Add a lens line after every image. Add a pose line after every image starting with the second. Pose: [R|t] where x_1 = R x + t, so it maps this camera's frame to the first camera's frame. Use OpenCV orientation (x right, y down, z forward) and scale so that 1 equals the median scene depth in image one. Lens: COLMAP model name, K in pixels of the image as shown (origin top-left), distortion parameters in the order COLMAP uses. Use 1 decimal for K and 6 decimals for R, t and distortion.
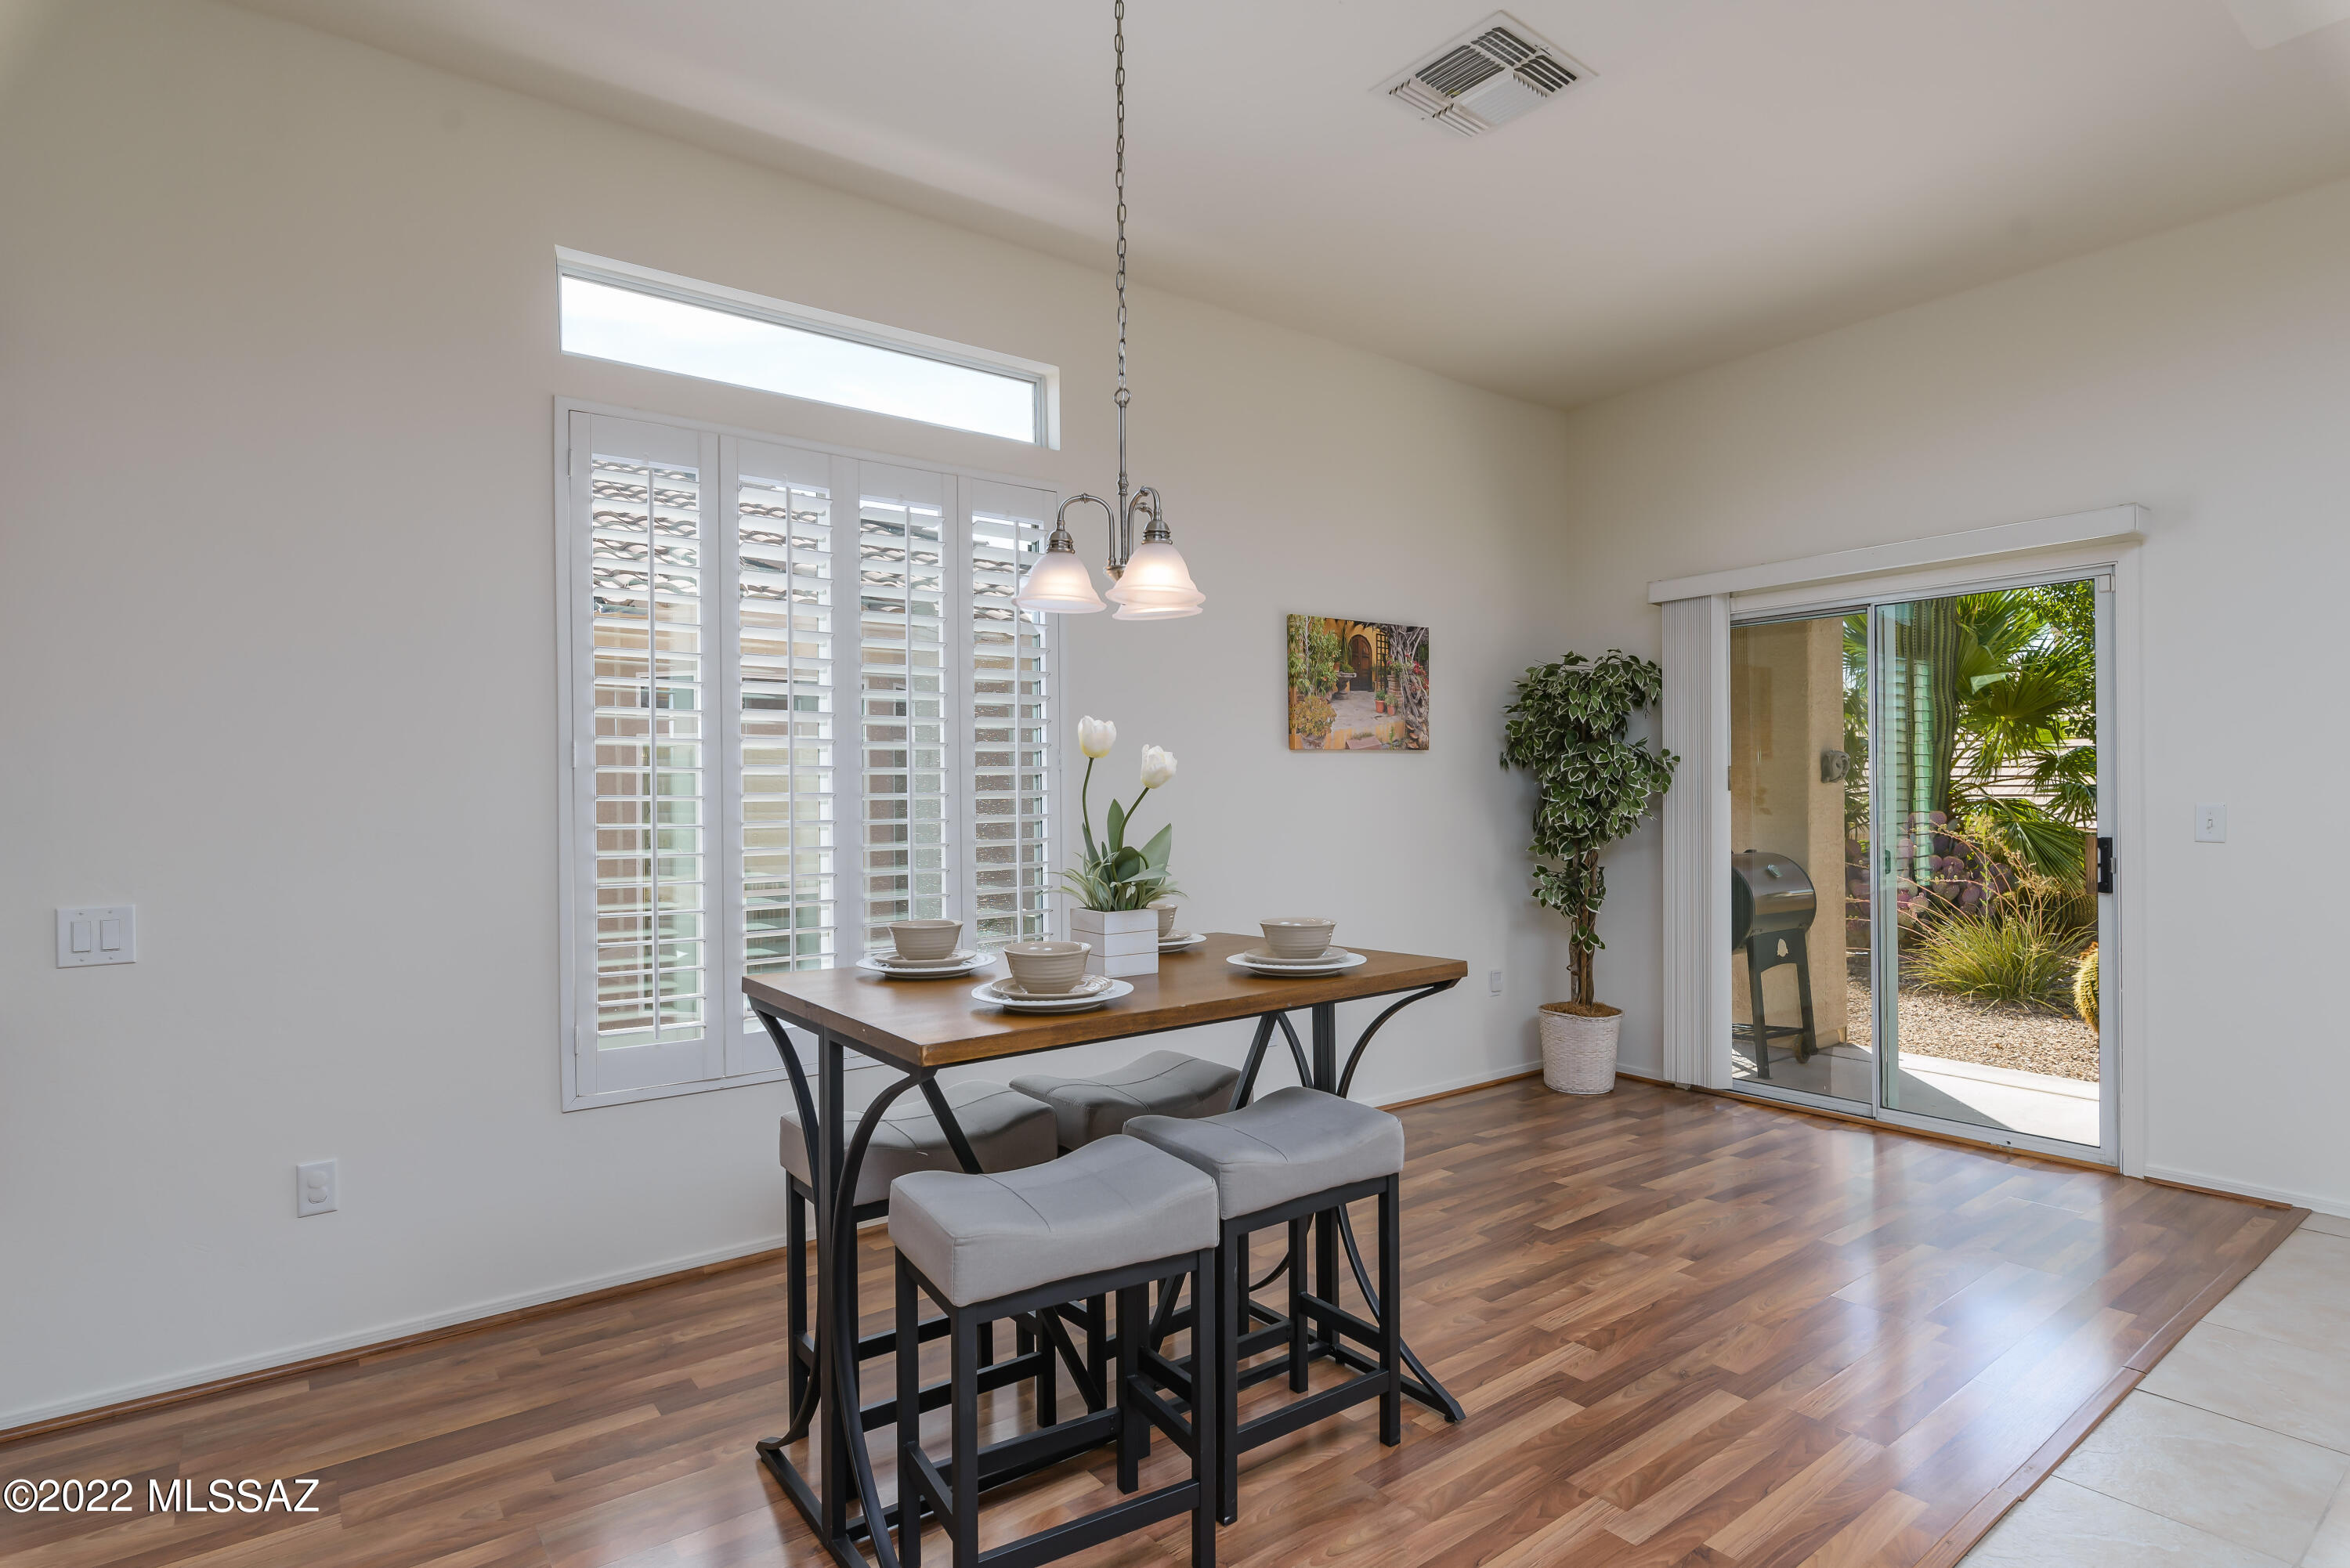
lens RADIAL K [[1211.9, 0, 1179.4], [0, 1211.9, 792.6], [0, 0, 1]] dist [0.000735, 0.000196]
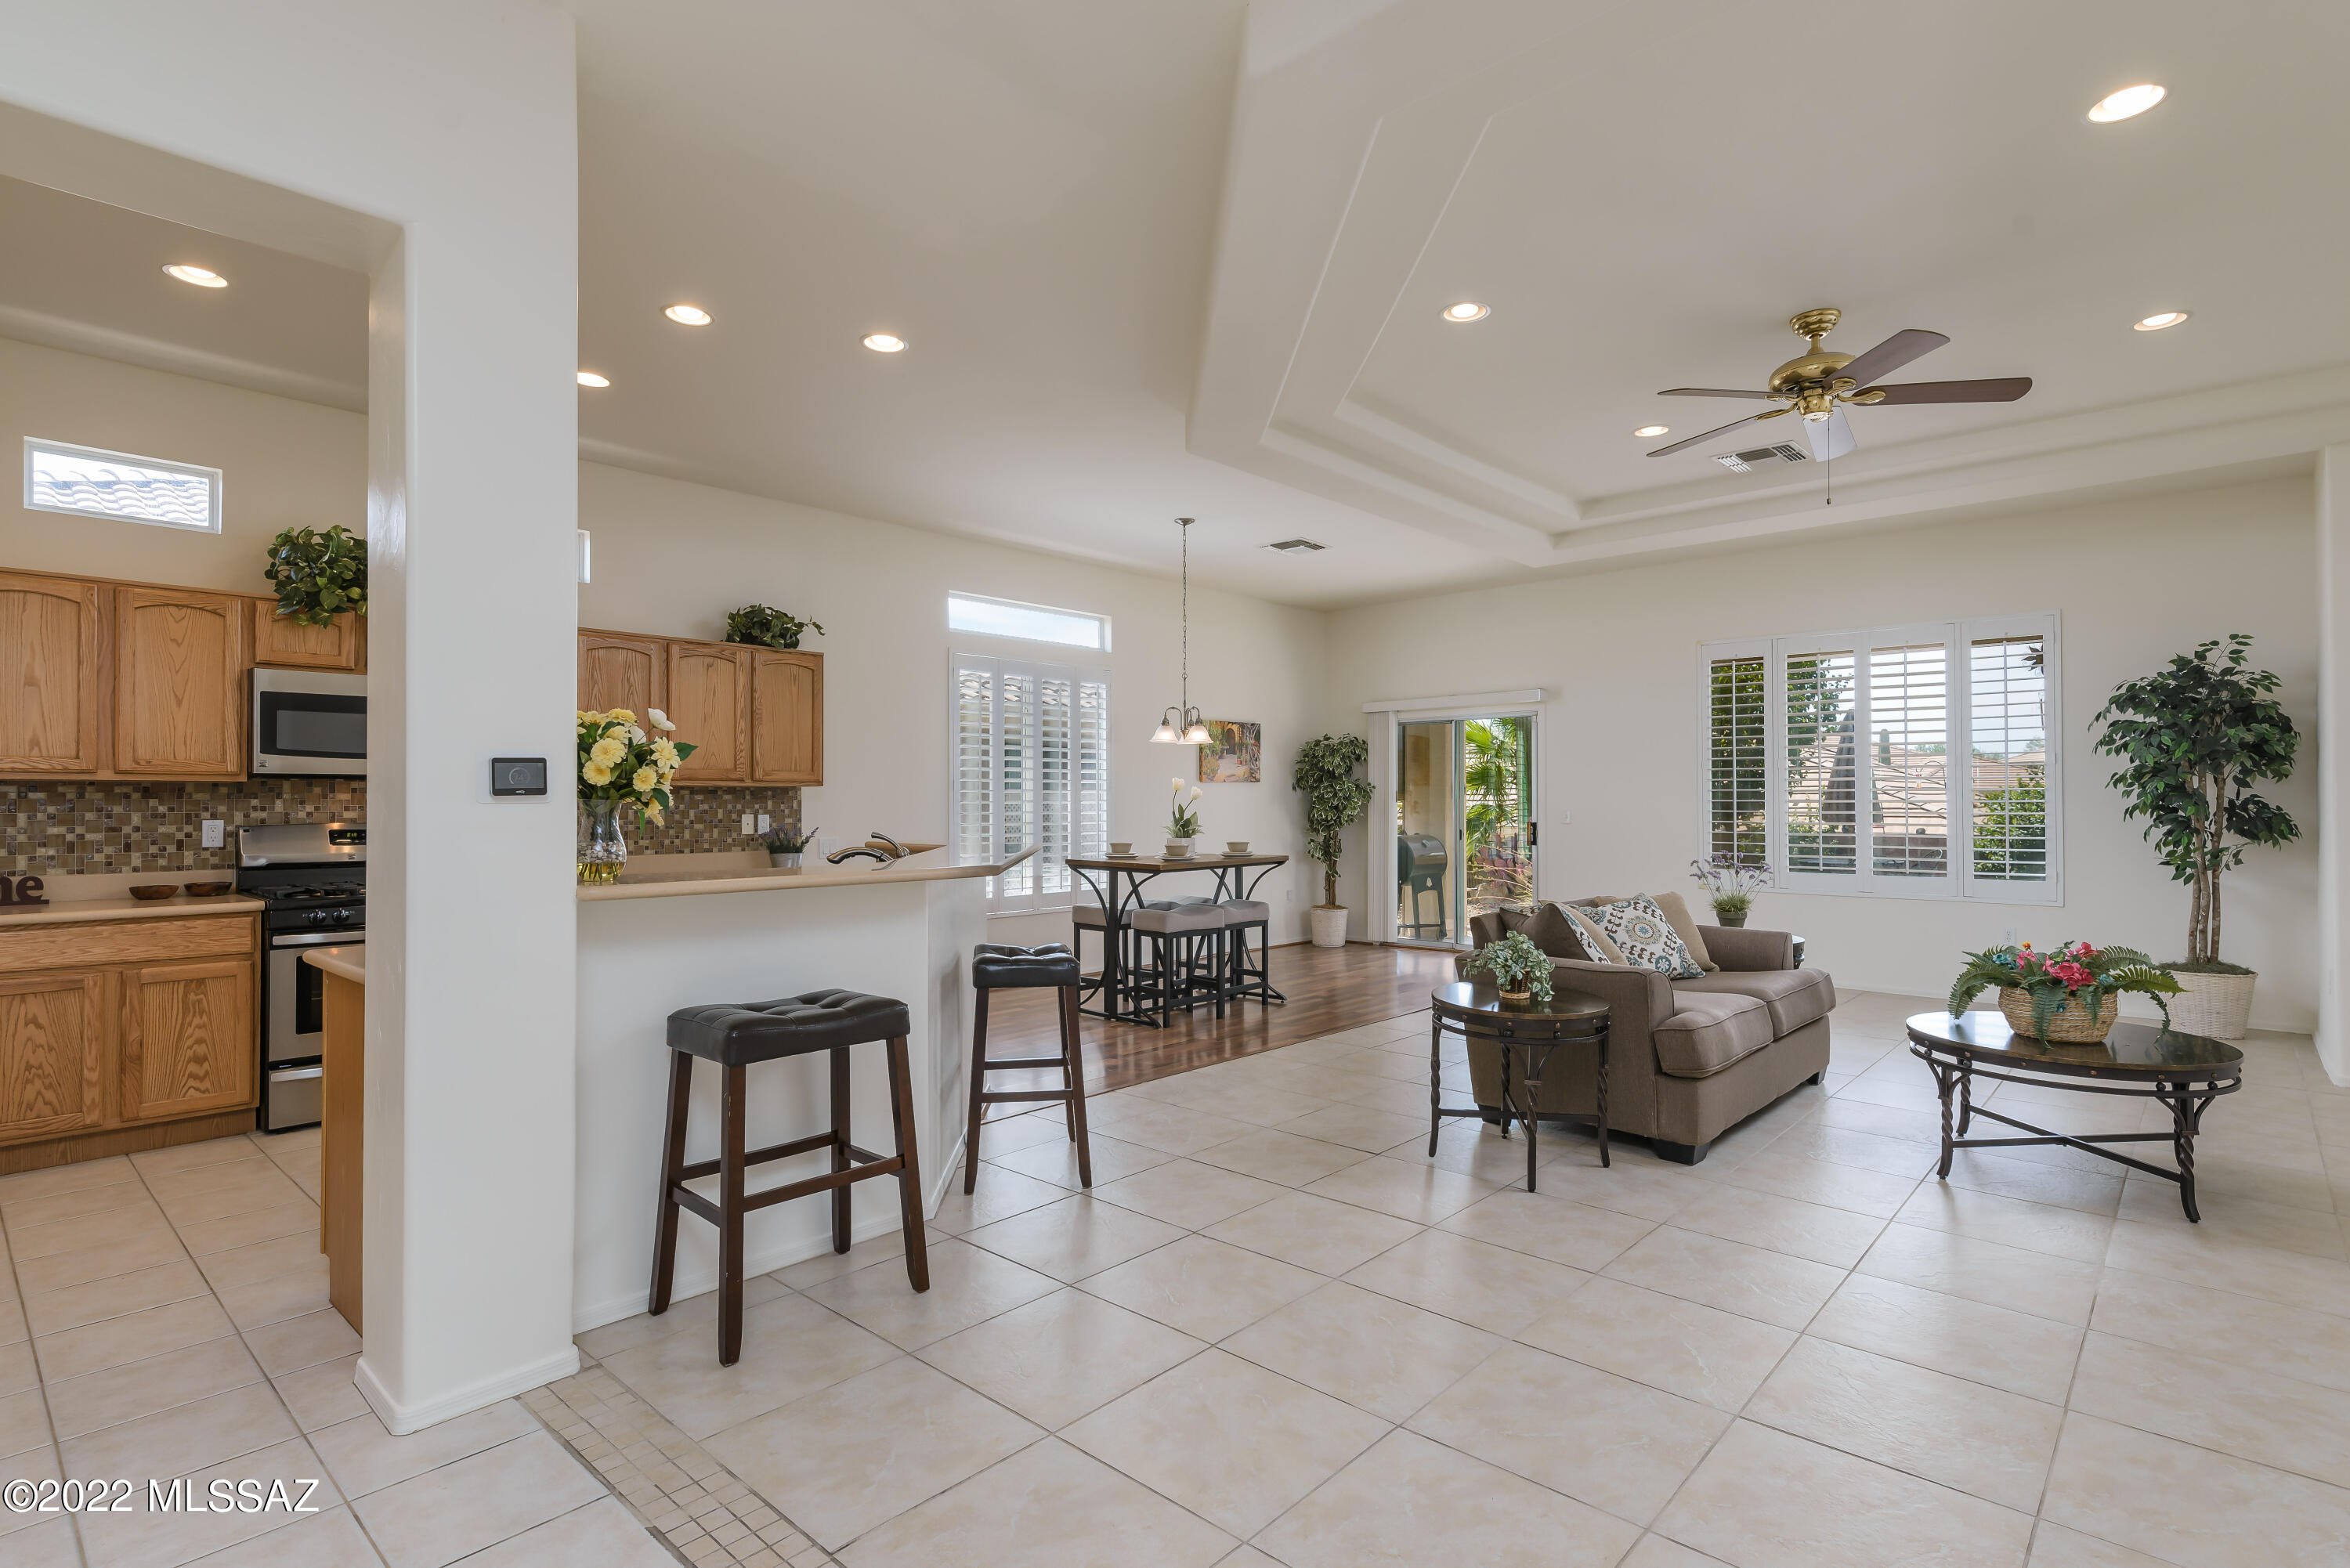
lens RADIAL K [[1147.0, 0, 1179.3], [0, 1147.0, 790.1], [0, 0, 1]] dist [0.000887, 0.000923]
pose [[0.984235, 0.007930, 0.176685, -0.284935], [-0.005950, 0.999913, -0.011733, 0.002852], [-0.176763, 0.010497, 0.984197, -0.934560]]
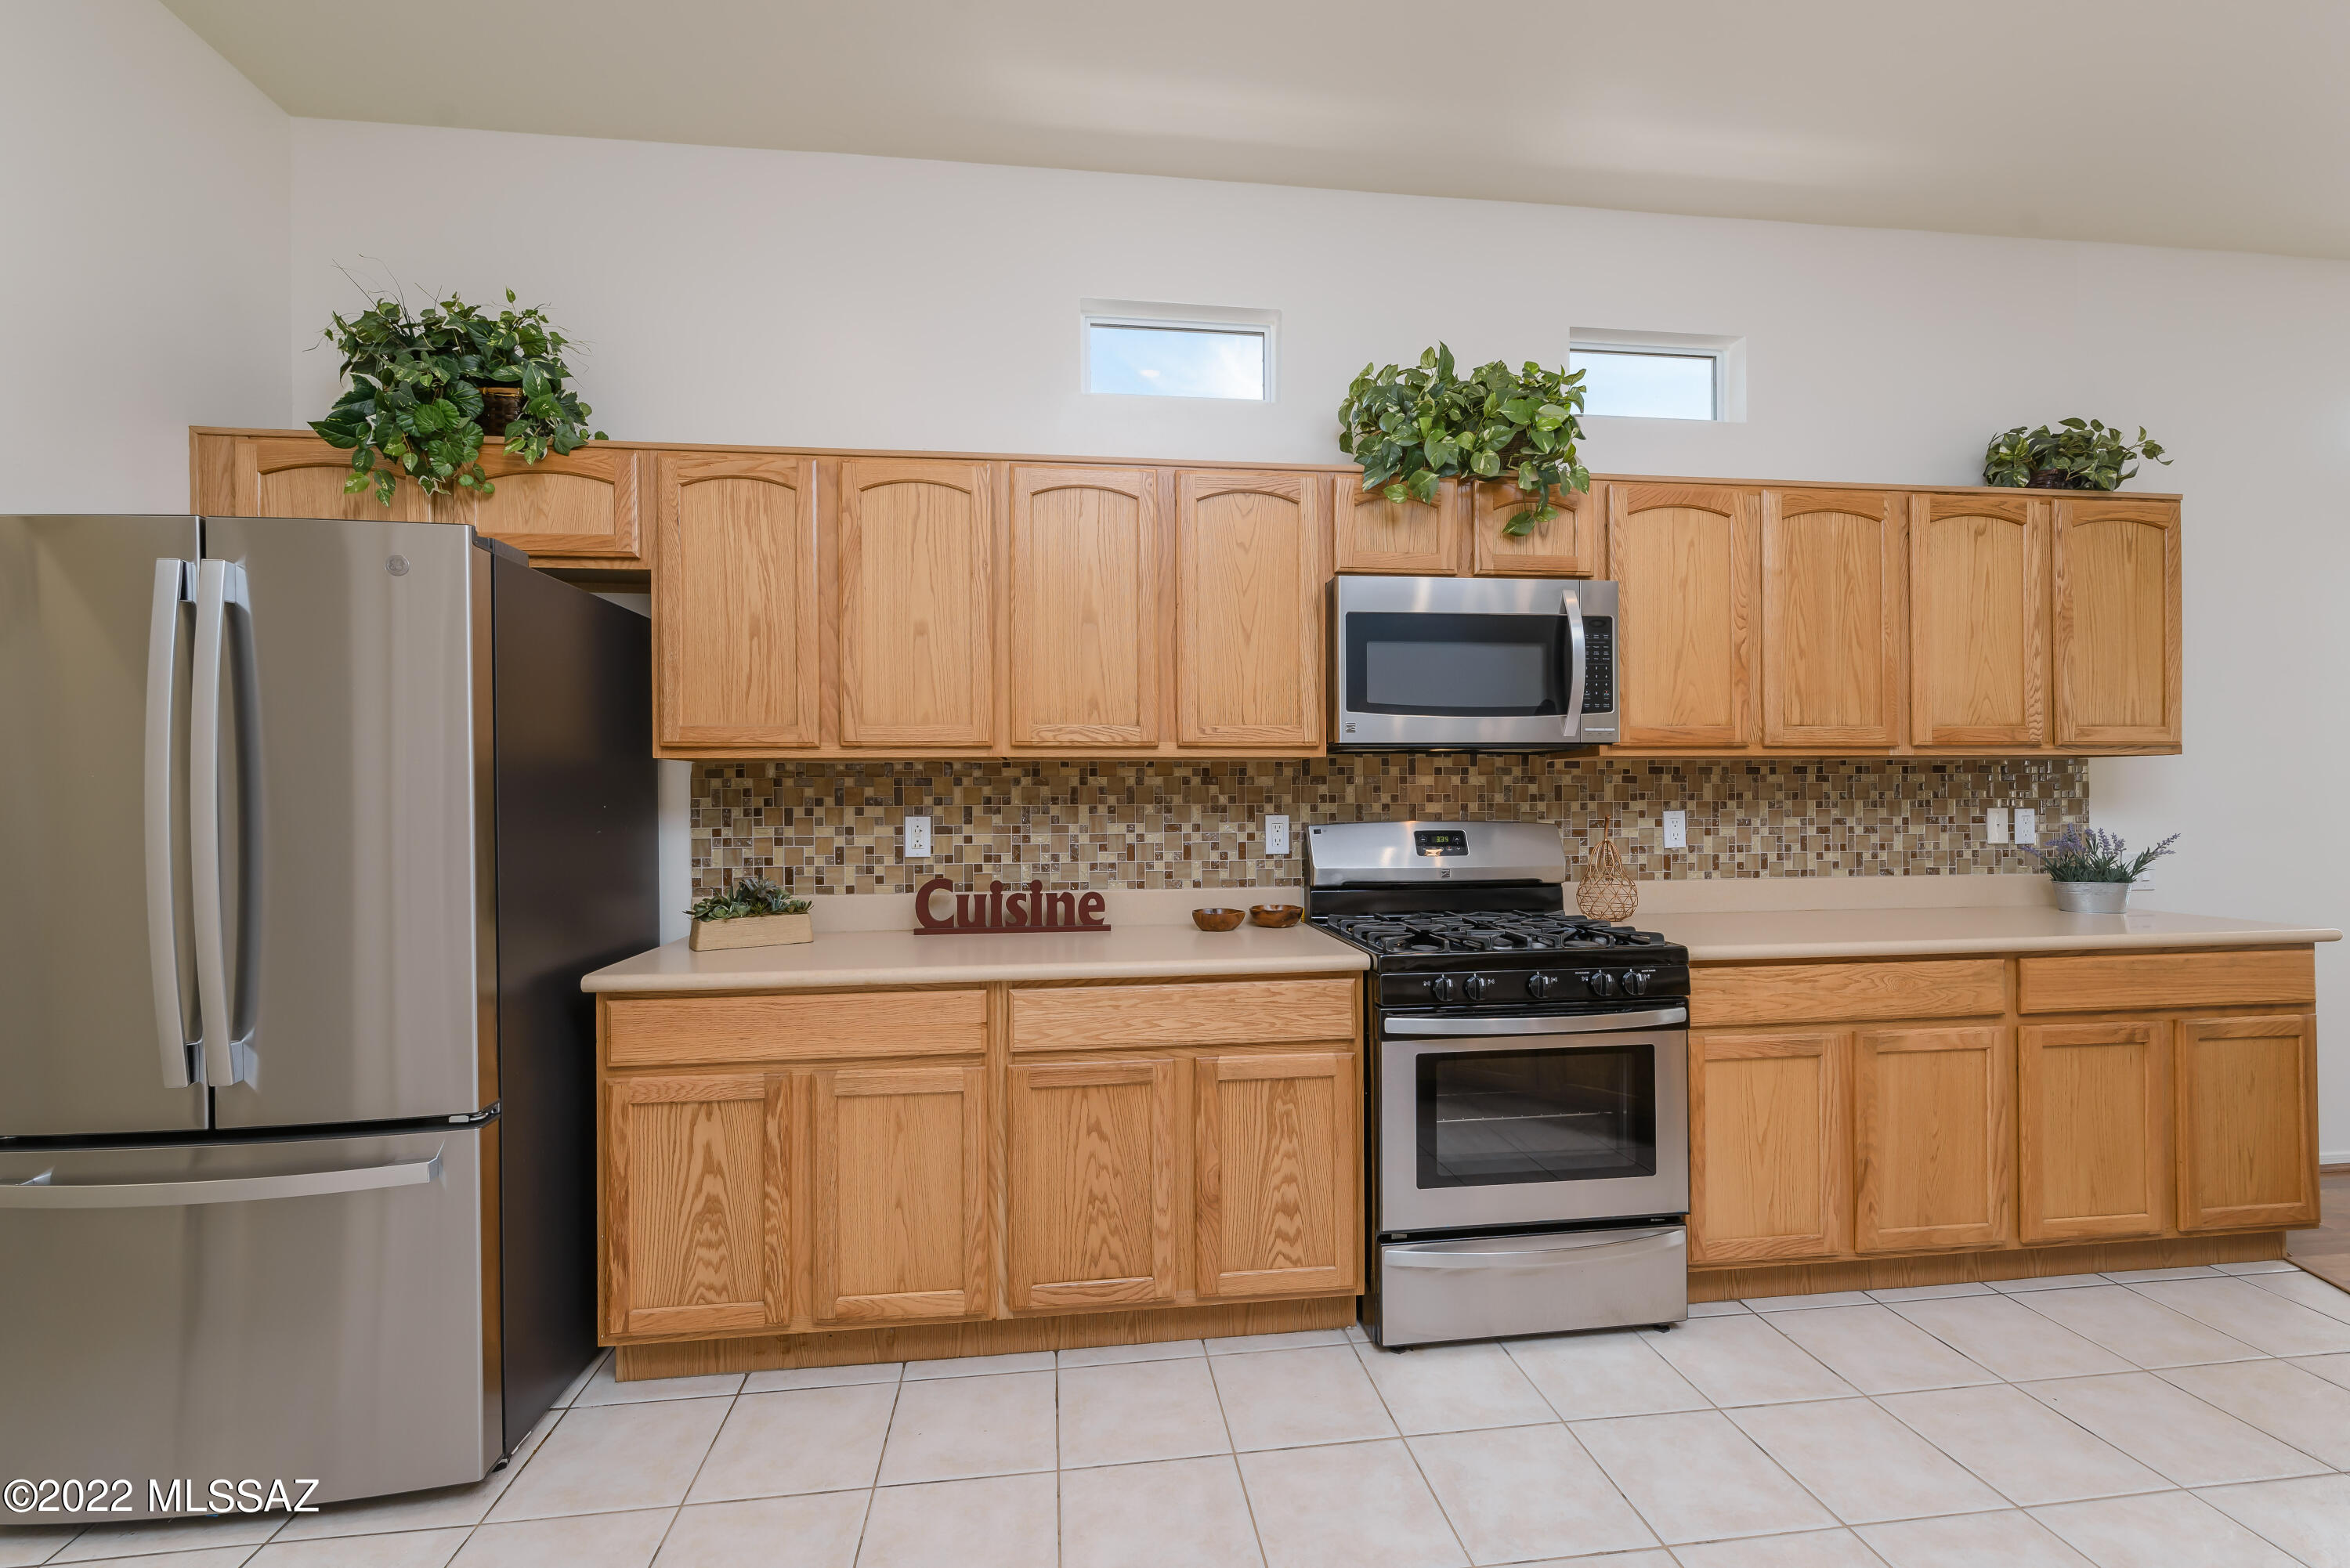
lens RADIAL K [[1009.5, 0, 1178.8], [0, 1009.5, 789.3], [0, 0, 1]] dist [0.001620, 0.000041]
pose [[0.863954, 0.001317, -0.503570, -0.667611], [-0.000914, 0.999999, 0.001048, 0.005941], [0.503571, -0.000445, 0.863954, -0.377122]]
